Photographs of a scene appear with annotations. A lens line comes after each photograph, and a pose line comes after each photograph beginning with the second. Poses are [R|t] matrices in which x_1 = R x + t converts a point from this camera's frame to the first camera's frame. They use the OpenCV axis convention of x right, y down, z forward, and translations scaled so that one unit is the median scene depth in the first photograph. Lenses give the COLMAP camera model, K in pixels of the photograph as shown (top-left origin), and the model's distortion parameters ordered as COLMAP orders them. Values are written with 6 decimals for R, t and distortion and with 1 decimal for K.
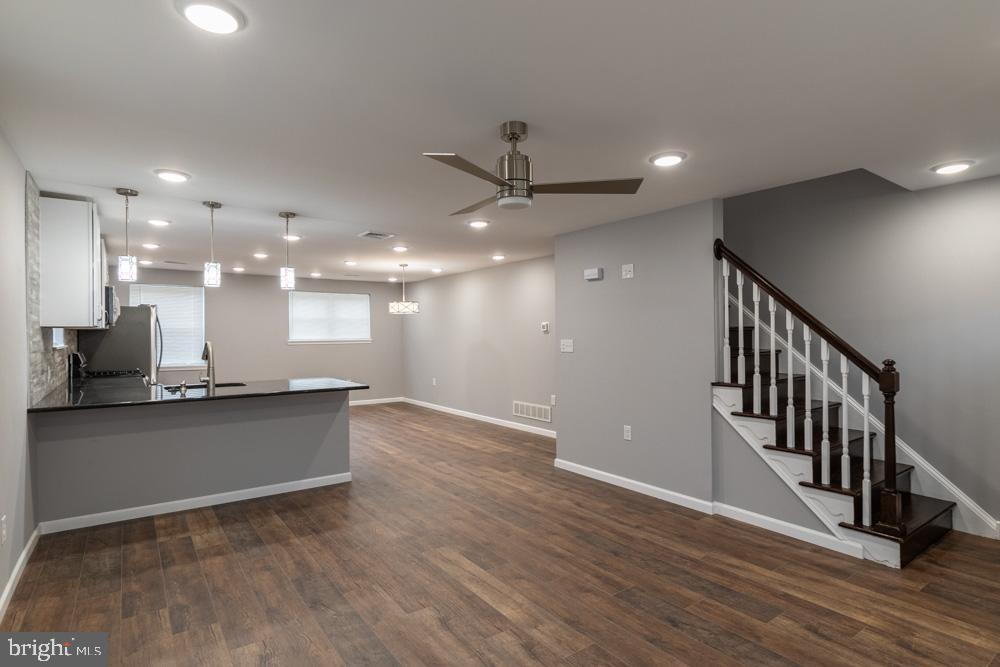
lens RADIAL K [[488.6, 0, 479.2], [0, 488.6, 338.5], [0, 0, 1]] dist [-0.000243, 0.000680]
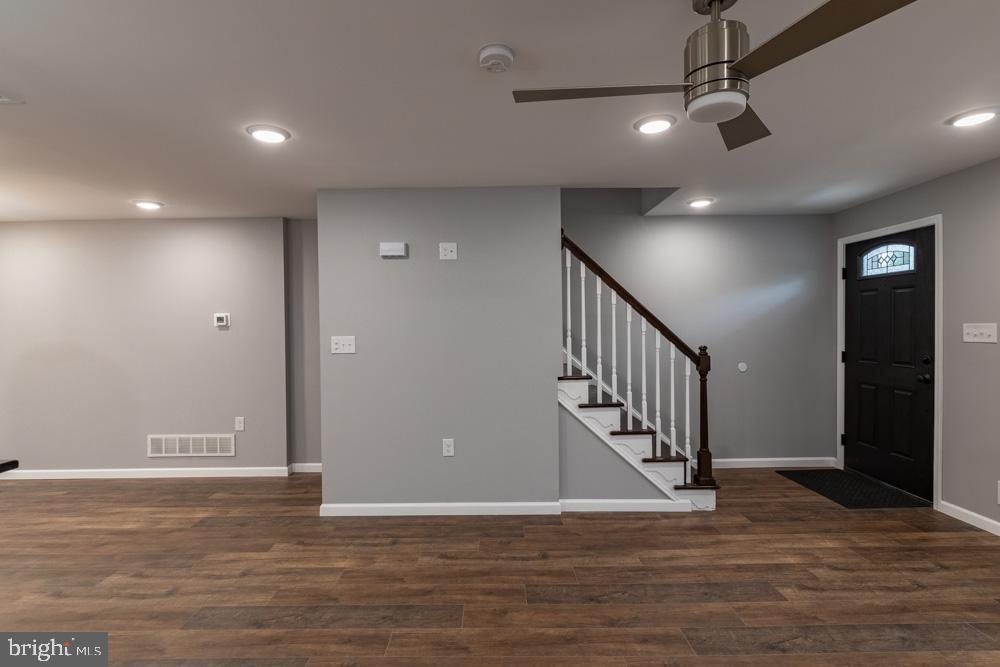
lens RADIAL K [[488.6, 0, 486.0], [0, 488.6, 337.2], [0, 0, 1]] dist [-0.000243, 0.000680]
pose [[0.590864, -0.022804, 0.806449, -0.377902], [0.018330, 0.999722, 0.014839, -0.005065], [-0.806563, 0.006015, 0.591118, 0.544510]]
